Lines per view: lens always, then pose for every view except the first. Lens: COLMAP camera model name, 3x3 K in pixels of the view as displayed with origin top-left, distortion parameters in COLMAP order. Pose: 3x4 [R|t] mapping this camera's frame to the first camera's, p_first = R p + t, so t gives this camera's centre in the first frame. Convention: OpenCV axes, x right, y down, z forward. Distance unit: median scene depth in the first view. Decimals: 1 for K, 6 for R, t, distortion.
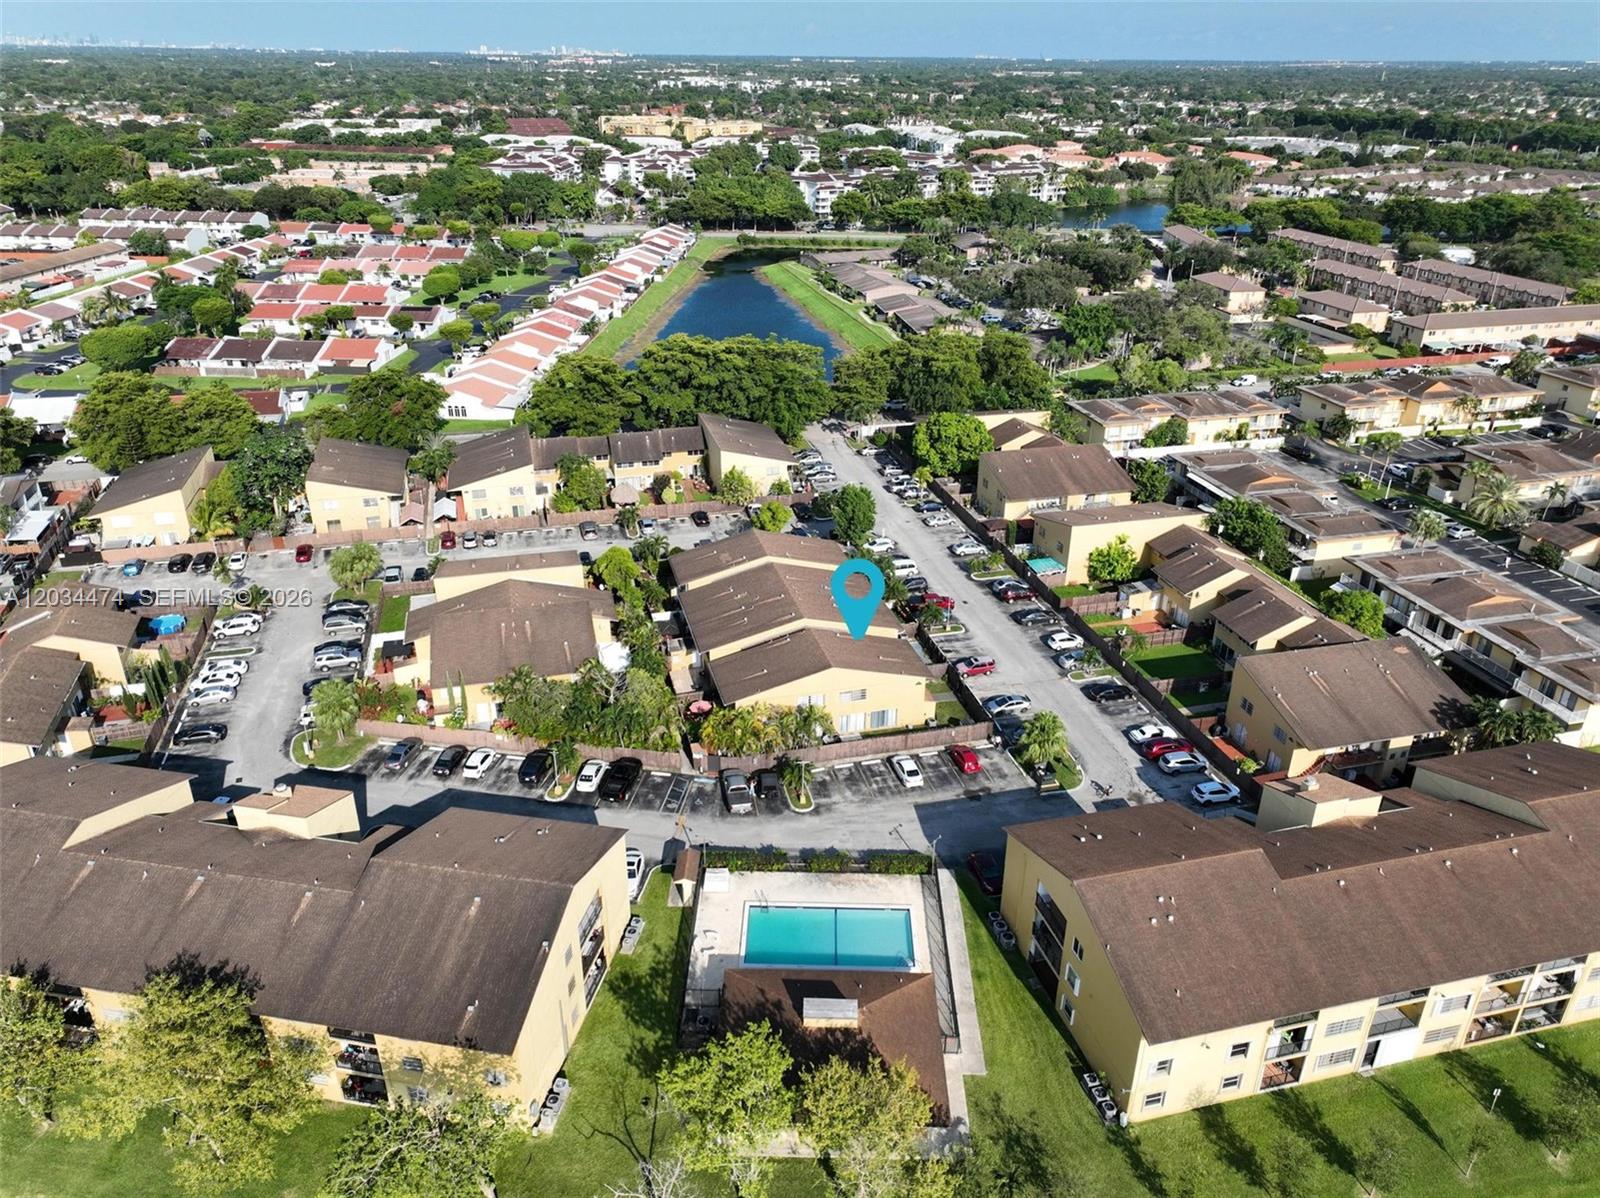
lens RADIAL K [[1116.1, 0, 800.0], [0, 1116.1, 599.0], [0, 0, 1]] dist [-0.000443, 0.018328]
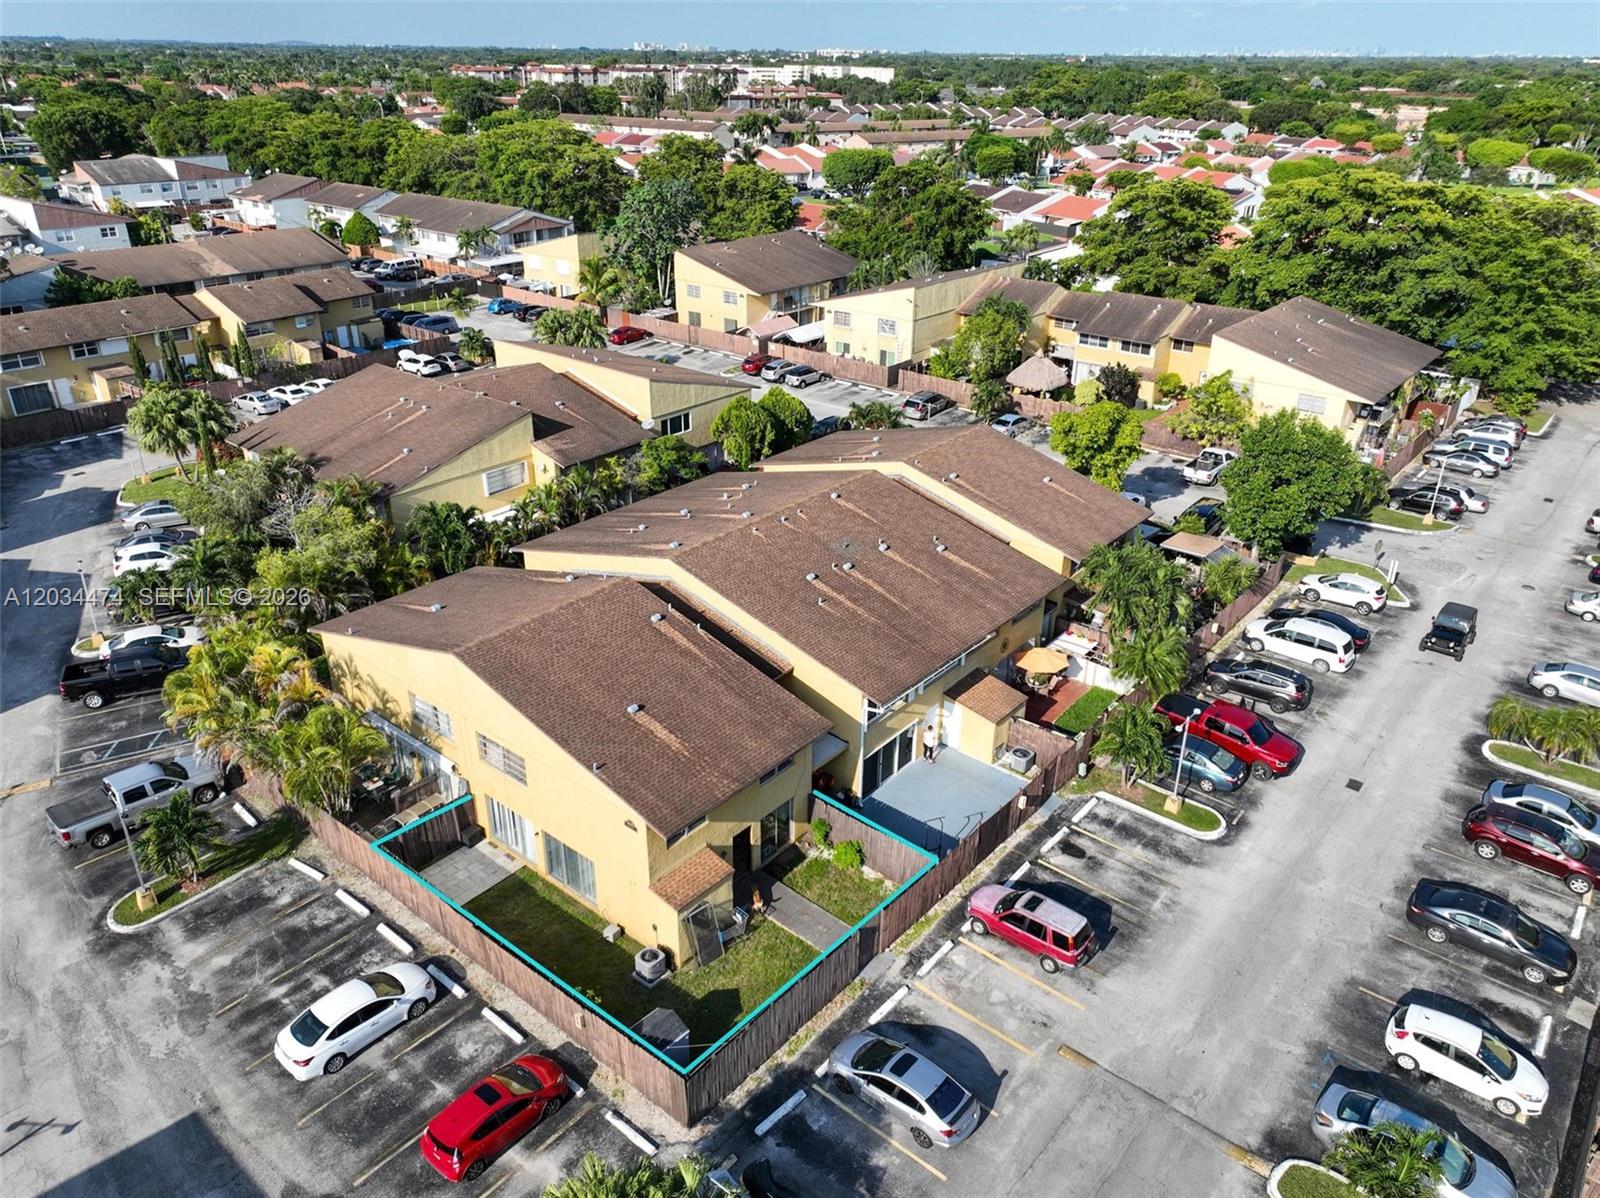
lens RADIAL K [[1116.1, 0, 800.0], [0, 1116.1, 599.0], [0, 0, 1]] dist [-0.000443, 0.018328]
pose [[0.587080, 0.353841, -0.728103, 0.300339], [-0.359991, 0.919704, 0.156689, -0.044136], [0.725082, 0.170121, 0.667319, 0.709801]]
